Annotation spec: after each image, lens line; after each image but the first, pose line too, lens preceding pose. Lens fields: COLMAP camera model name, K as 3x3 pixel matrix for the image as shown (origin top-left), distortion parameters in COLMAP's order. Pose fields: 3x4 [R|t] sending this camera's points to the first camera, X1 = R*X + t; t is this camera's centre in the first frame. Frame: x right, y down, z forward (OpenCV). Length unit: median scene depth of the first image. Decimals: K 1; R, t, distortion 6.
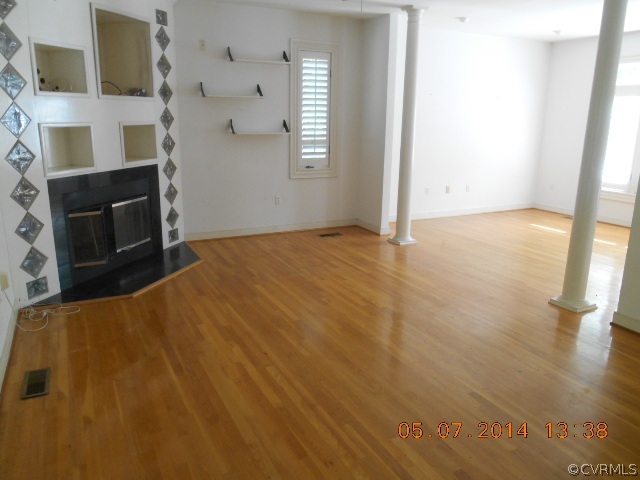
lens RADIAL K [[494.8, 0, 320.8], [0, 494.8, 240.4], [0, 0, 1]] dist [-0.000870, 0.002308]
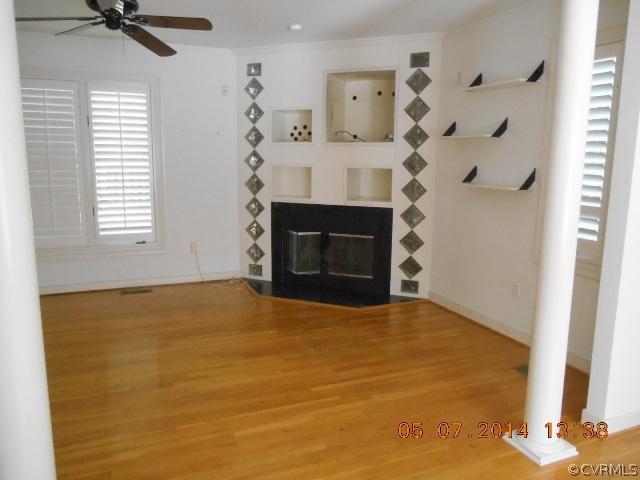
lens RADIAL K [[494.8, 0, 321.3], [0, 494.8, 238.6], [0, 0, 1]] dist [-0.000870, 0.002308]
pose [[-0.069659, 0.154566, -0.985524, 0.653235], [-0.257194, 0.951742, 0.167447, -0.220244], [0.963846, 0.265135, -0.026544, 0.884186]]
